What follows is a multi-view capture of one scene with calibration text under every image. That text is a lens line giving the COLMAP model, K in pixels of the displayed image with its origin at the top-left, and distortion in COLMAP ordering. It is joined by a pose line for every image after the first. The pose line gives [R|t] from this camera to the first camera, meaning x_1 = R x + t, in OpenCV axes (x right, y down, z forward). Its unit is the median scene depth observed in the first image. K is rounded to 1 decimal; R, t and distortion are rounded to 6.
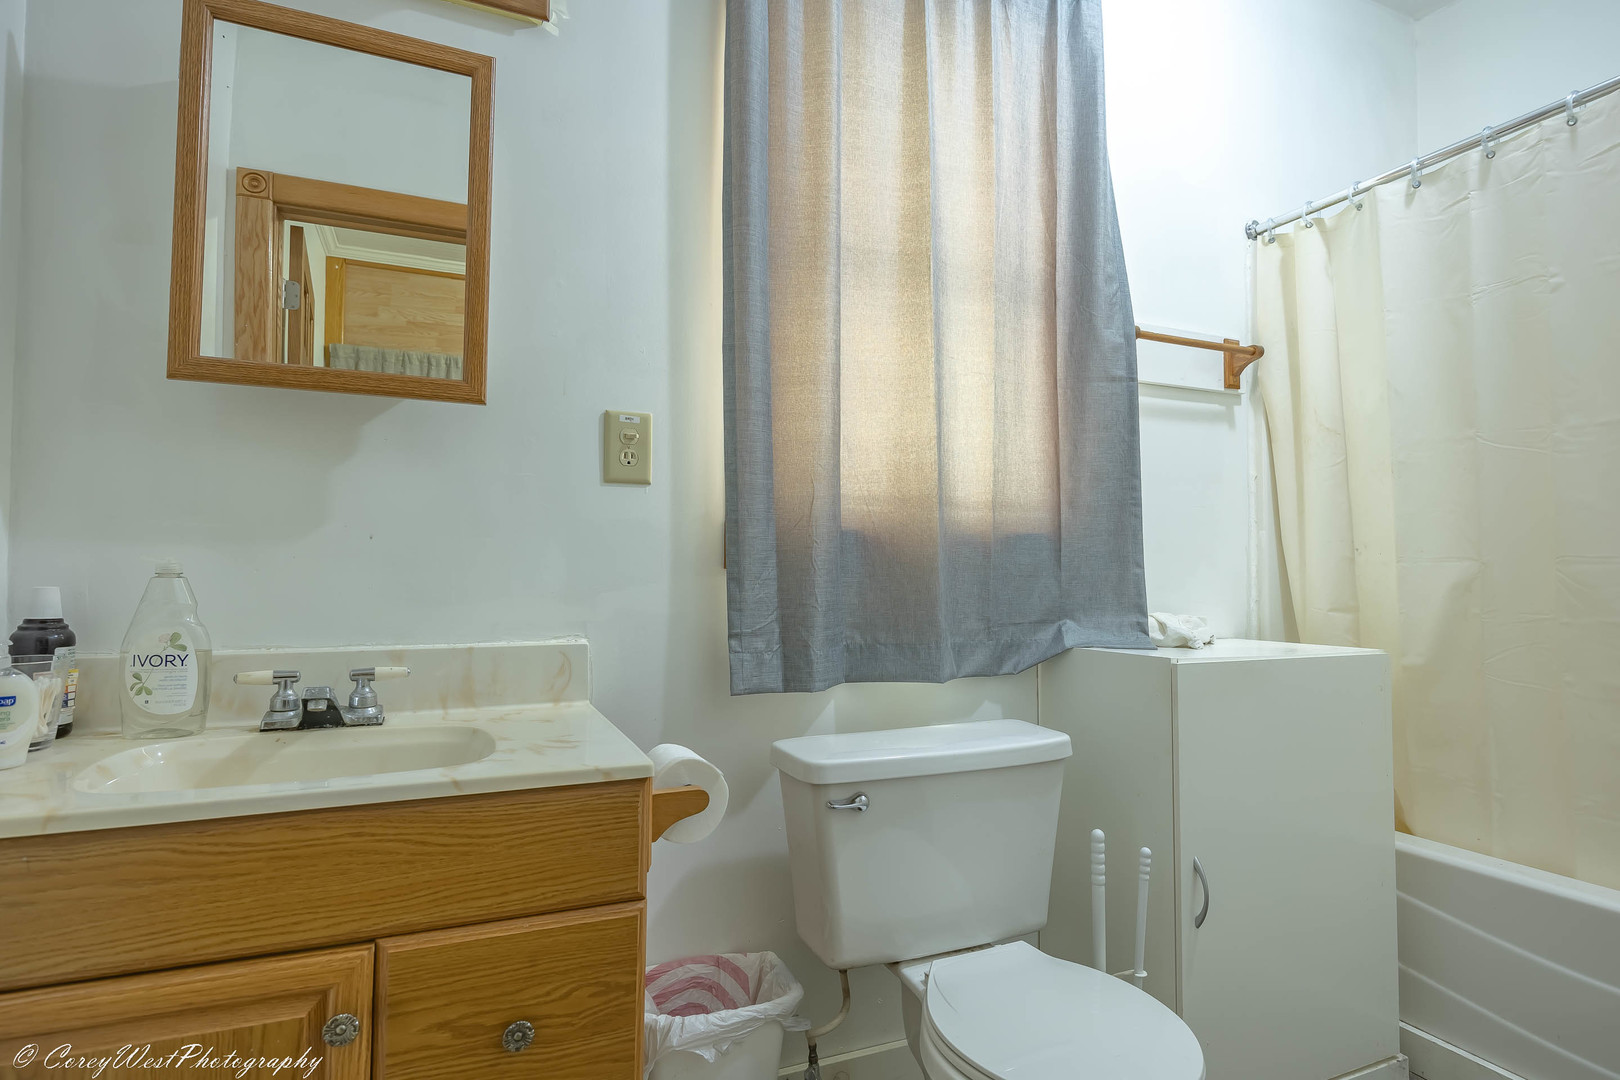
lens RADIAL K [[848.7, 0, 809.2], [0, 848.7, 534.0], [0, 0, 1]] dist [-0.000761, -0.013118]
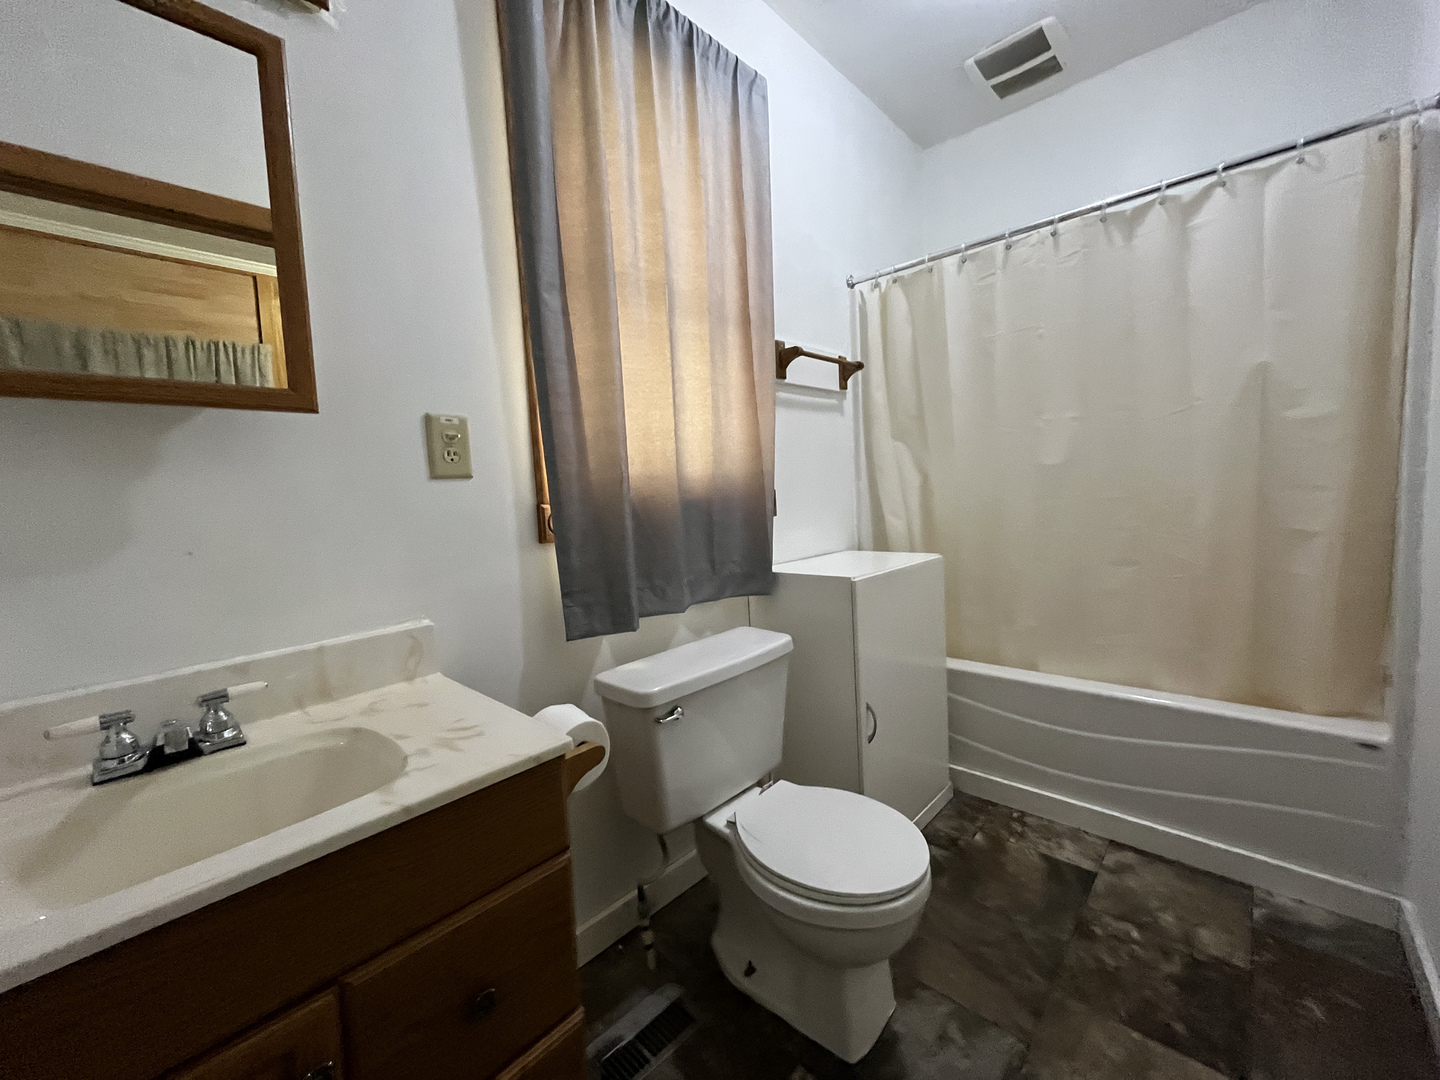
lens RADIAL K [[581.2, 0, 716.0], [0, 581.2, 534.8], [0, 0, 1]] dist [-0.003086, -0.000376]
pose [[0.920742, -0.082722, 0.381303, -0.193155], [0.041308, 0.992442, 0.115557, -0.060427], [-0.387980, -0.090647, 0.917199, 0.151365]]
